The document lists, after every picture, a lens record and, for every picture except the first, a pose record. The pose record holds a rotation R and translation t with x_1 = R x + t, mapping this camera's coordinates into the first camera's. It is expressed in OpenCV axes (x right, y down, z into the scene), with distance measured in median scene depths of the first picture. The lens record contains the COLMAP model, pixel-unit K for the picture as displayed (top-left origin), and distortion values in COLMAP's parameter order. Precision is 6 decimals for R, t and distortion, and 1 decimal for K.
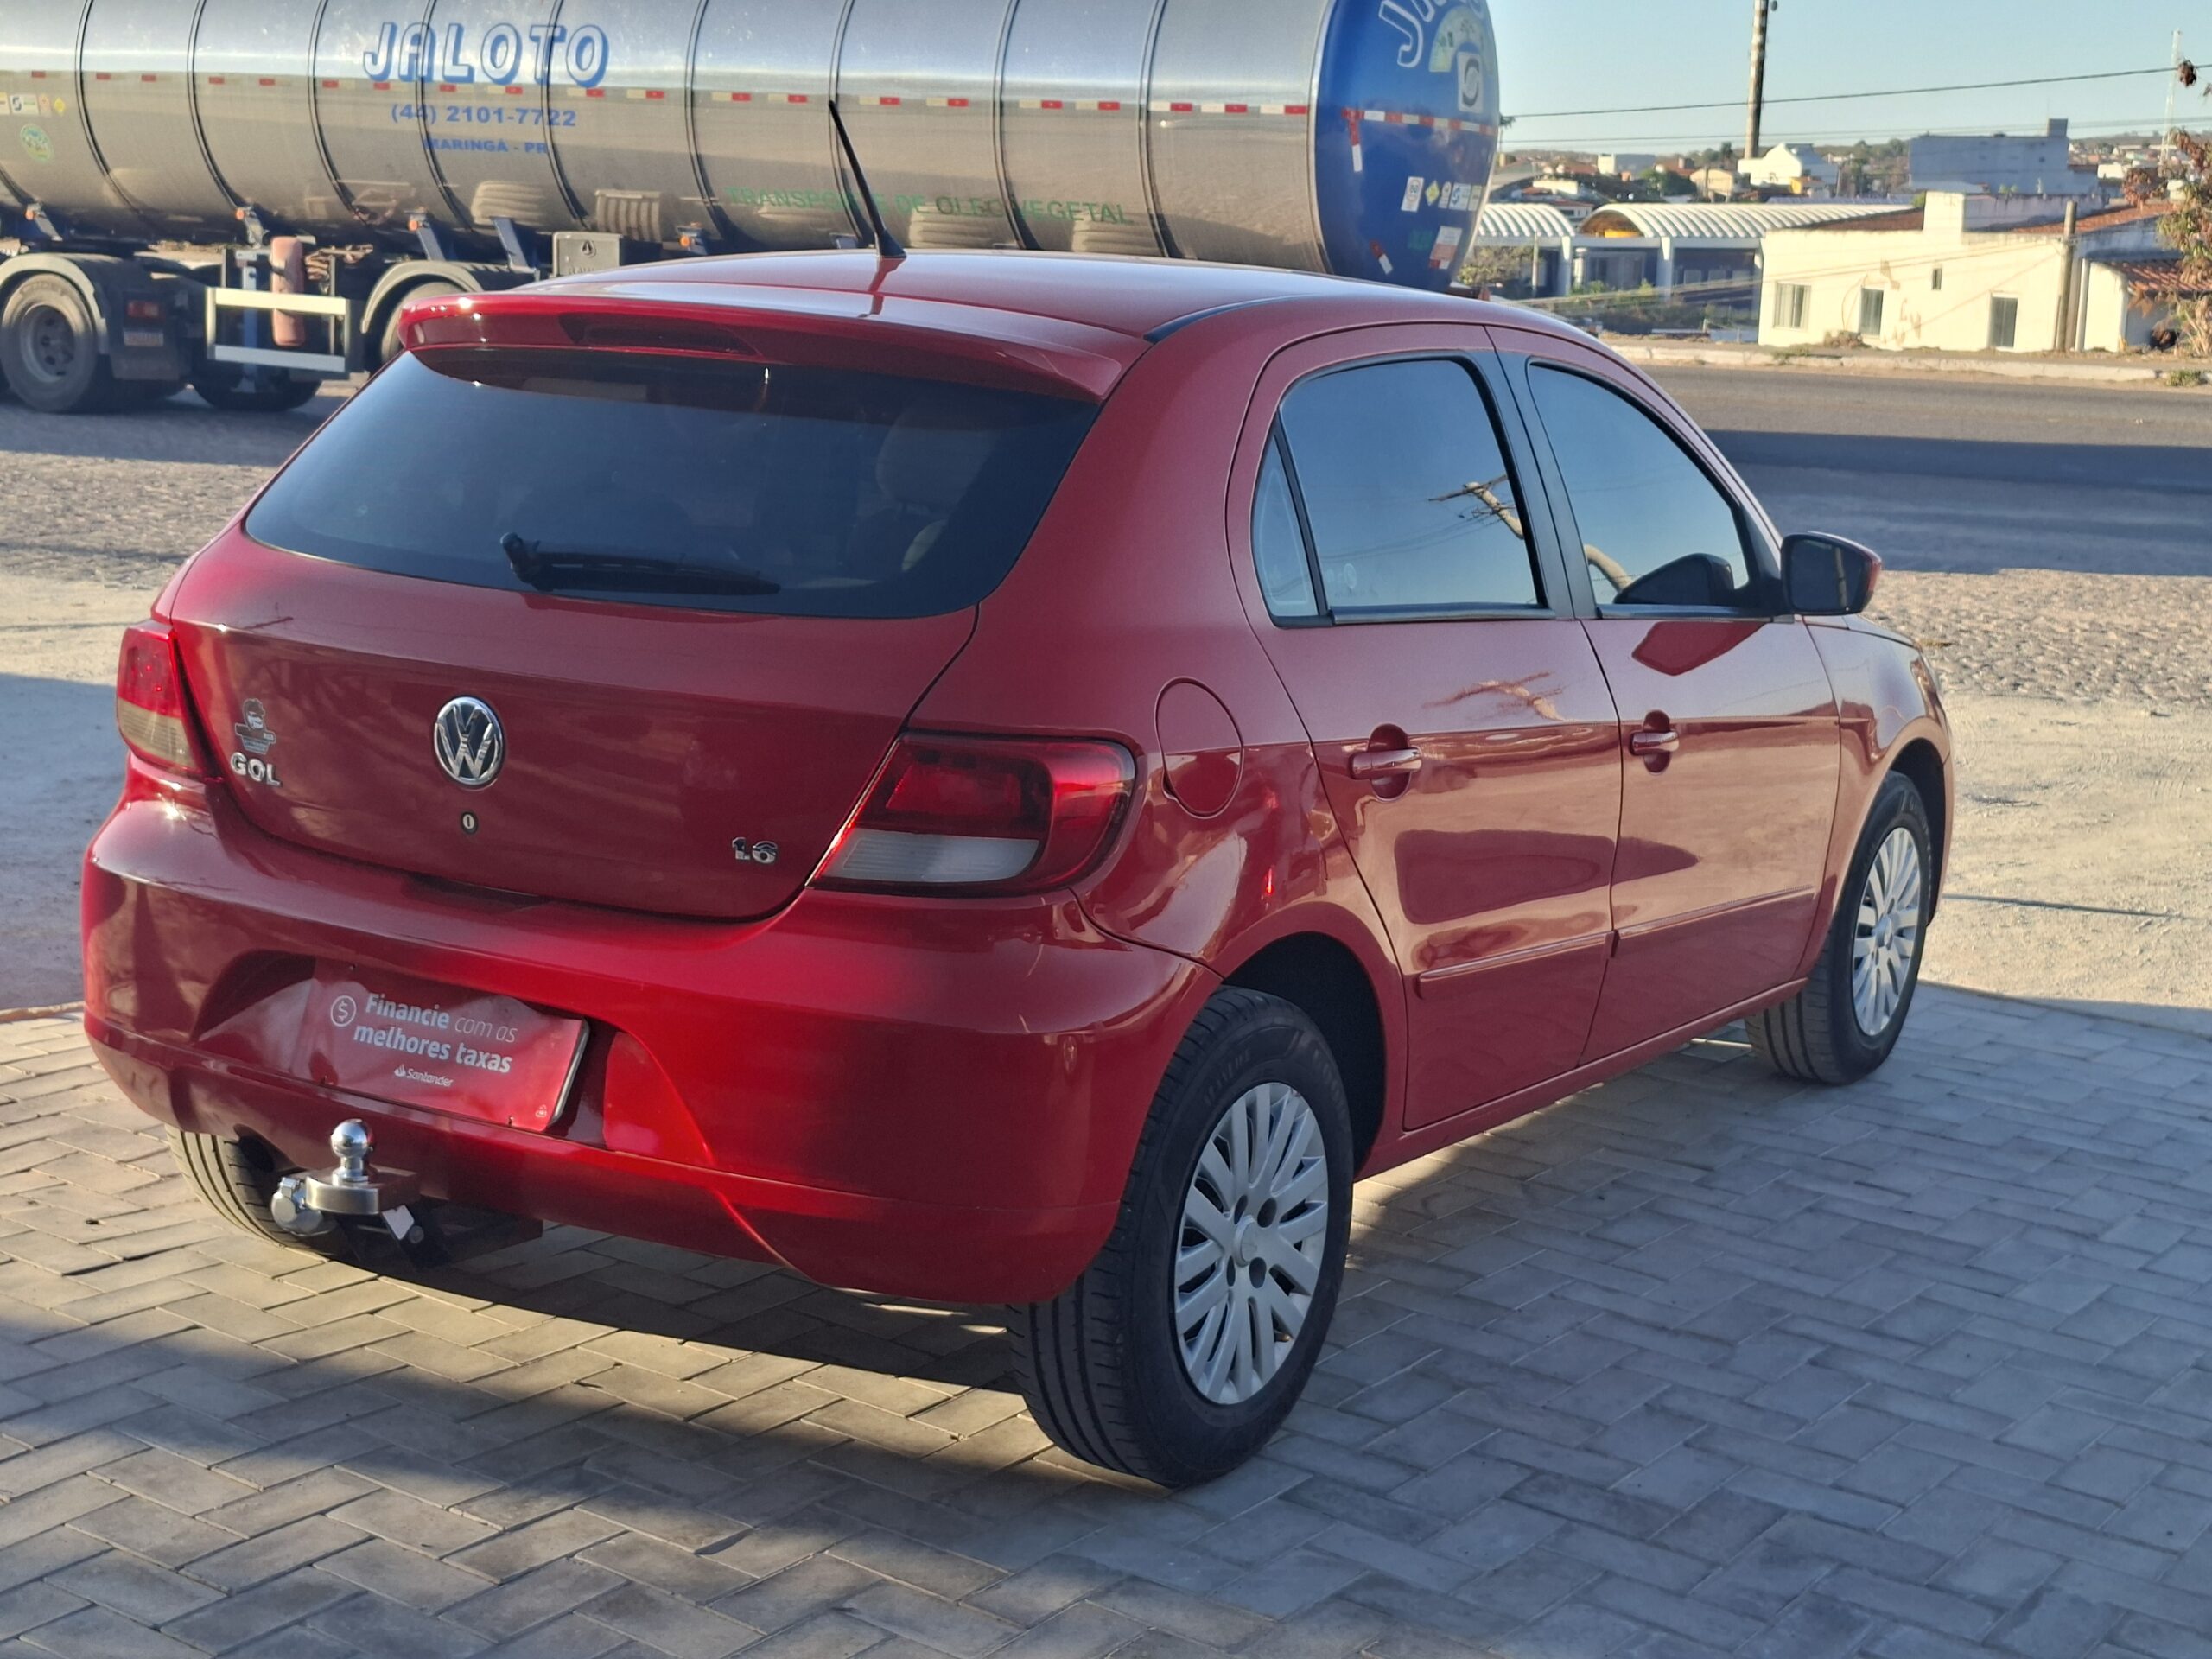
lens RADIAL K [[3169.3, 0, 1139.6], [0, 3169.3, 825.6], [0, 0, 1]] dist [0.202346, -0.577127]
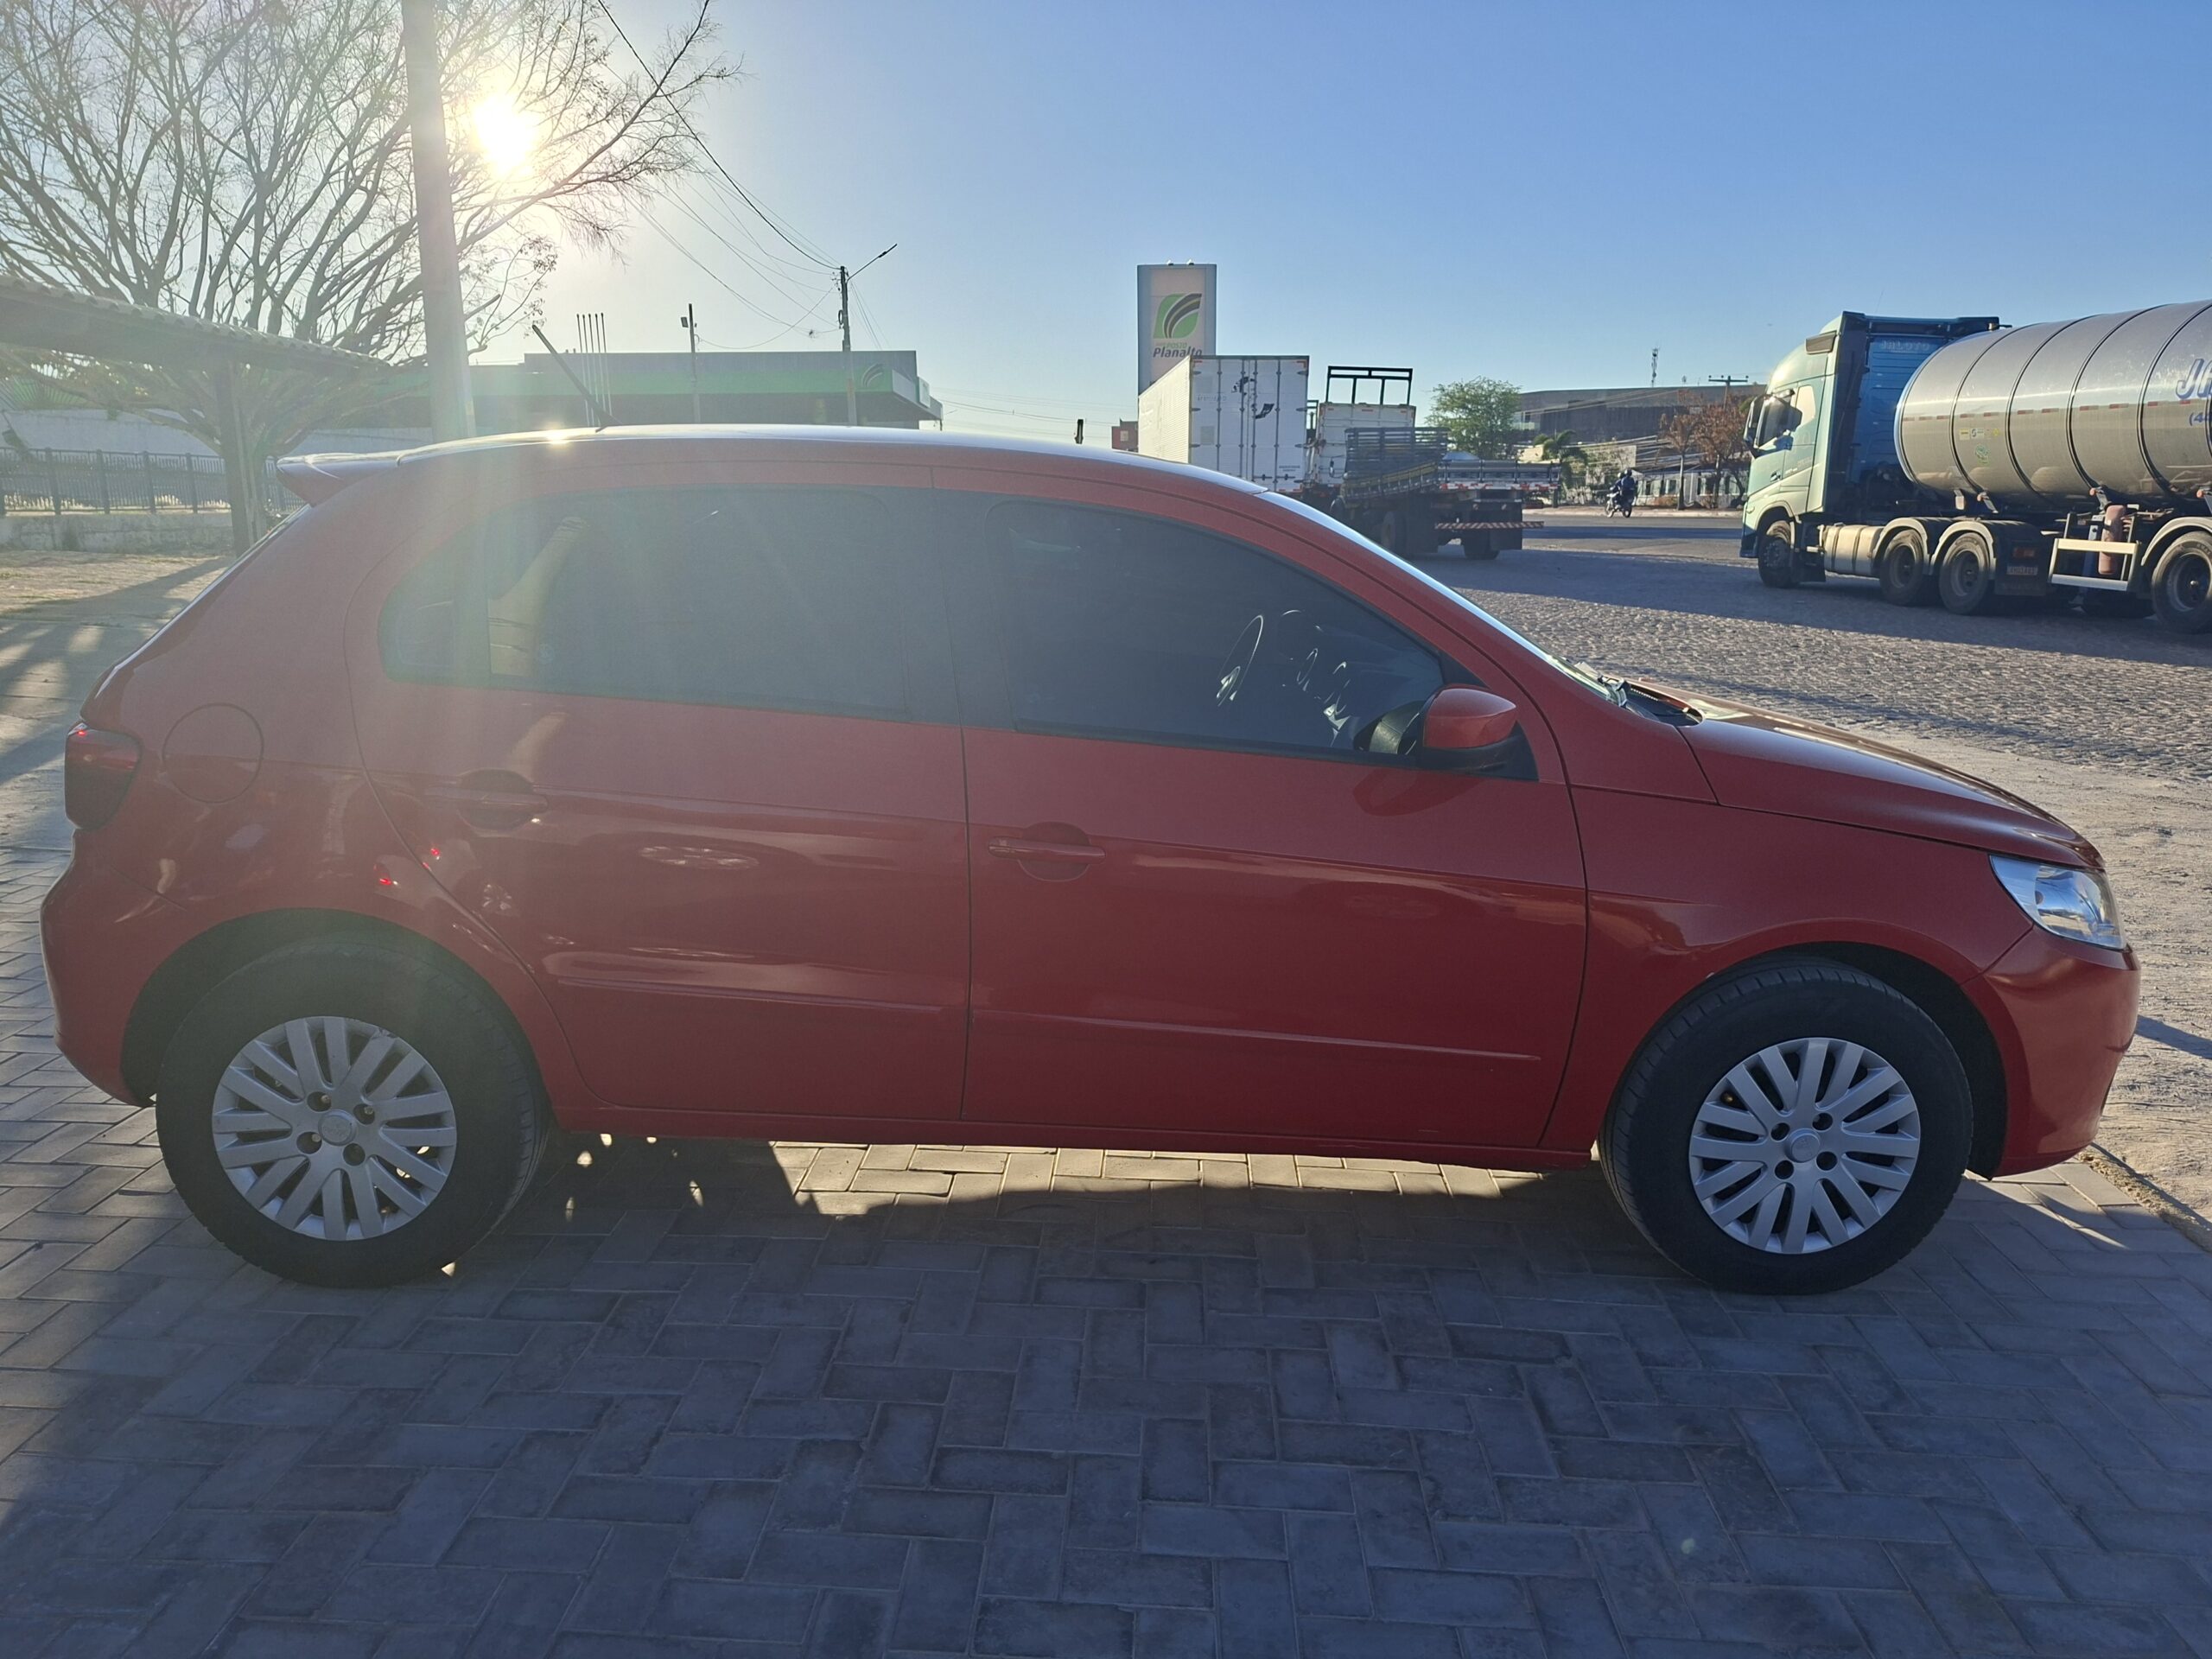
lens RADIAL K [[1591.8, 0, 1106.0], [0, 1591.8, 829.5], [0, 0, 1]] dist [0.091571, -0.110051]
pose [[0.520565, 0.139572, -0.842337, 0.161342], [-0.140850, 0.987070, 0.076508, -0.020014], [0.842124, 0.078816, 0.533493, 0.187052]]
